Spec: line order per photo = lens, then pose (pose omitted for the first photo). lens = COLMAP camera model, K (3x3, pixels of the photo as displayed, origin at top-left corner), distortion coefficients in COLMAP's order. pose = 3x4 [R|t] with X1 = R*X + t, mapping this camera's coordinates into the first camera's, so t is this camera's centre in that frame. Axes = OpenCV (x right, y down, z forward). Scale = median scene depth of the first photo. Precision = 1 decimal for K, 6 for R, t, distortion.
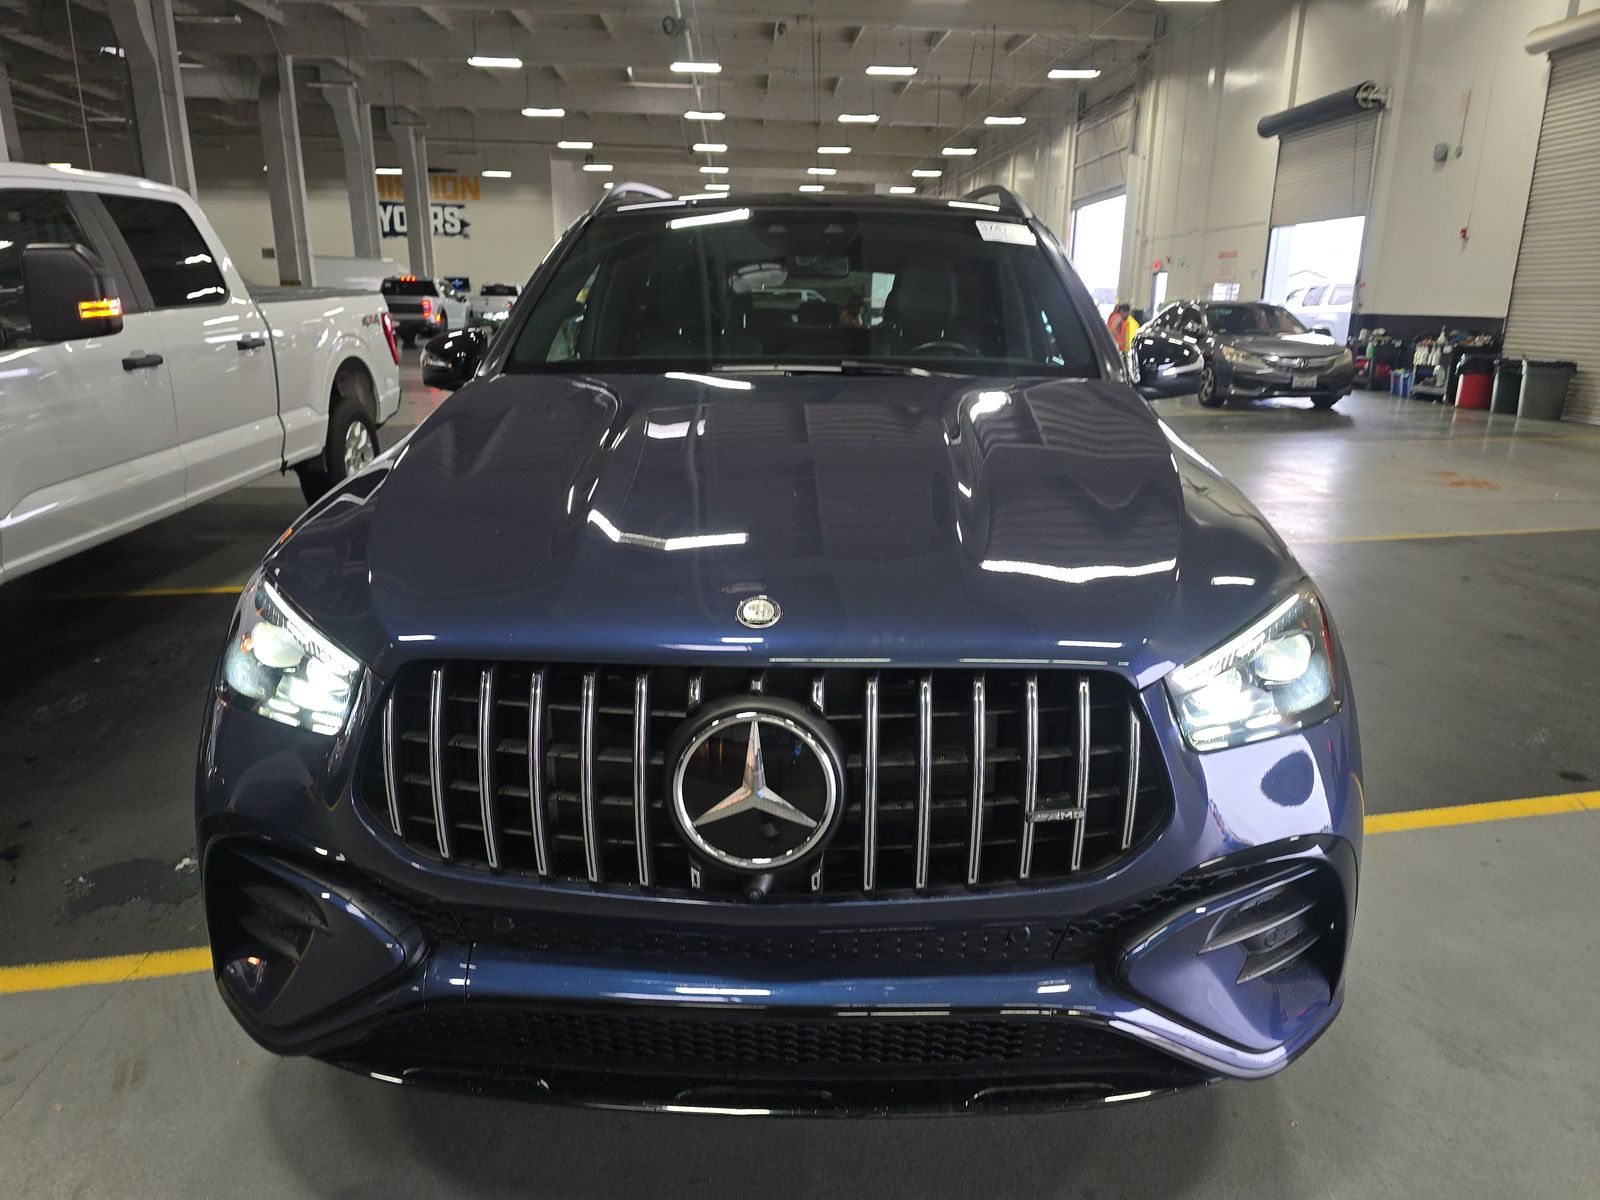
lens RADIAL K [[1058.8, 0, 796.4], [0, 1058.8, 598.1], [0, 0, 1]] dist [-0.001198, -0.006983]
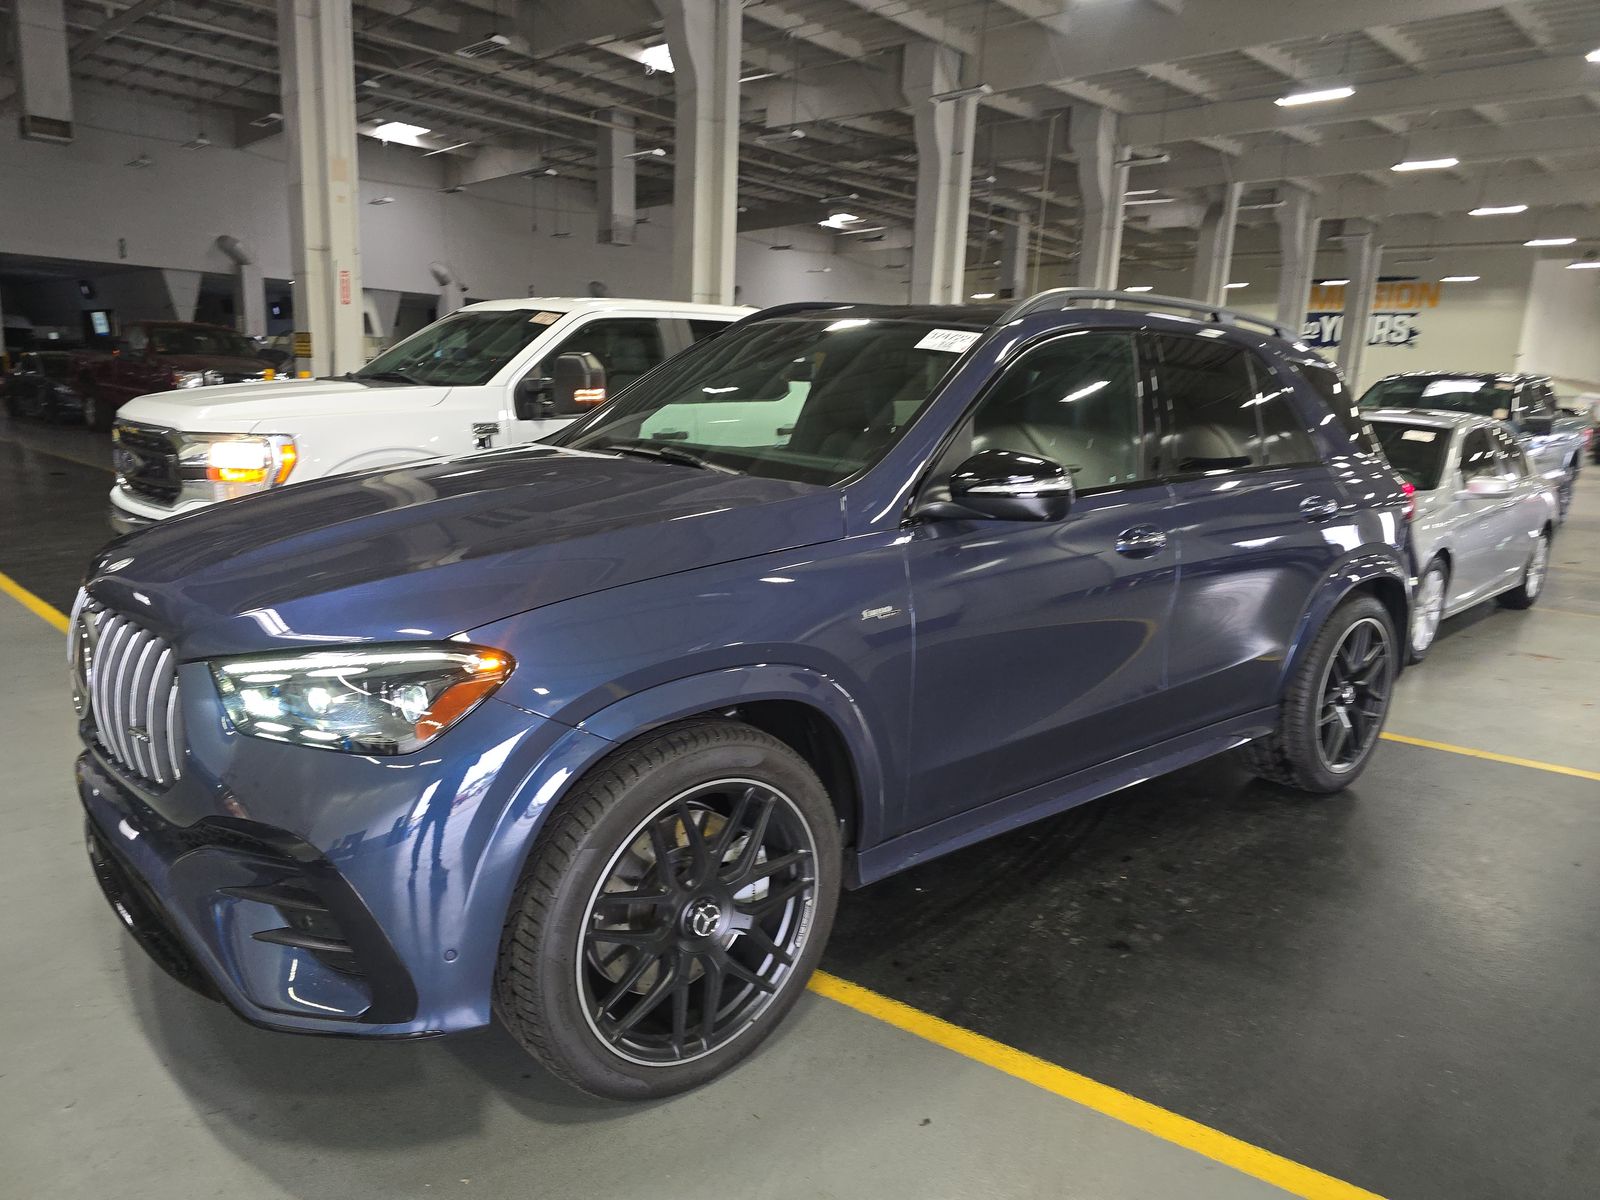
lens RADIAL K [[1058.8, 0, 801.0], [0, 1058.8, 608.3], [0, 0, 1]] dist [-0.001198, -0.006983]
pose [[0.632133, 0.178561, -0.754005, 0.101159], [-0.243320, 0.969608, 0.025628, -0.009935], [0.735665, 0.167264, 0.656368, 0.029513]]
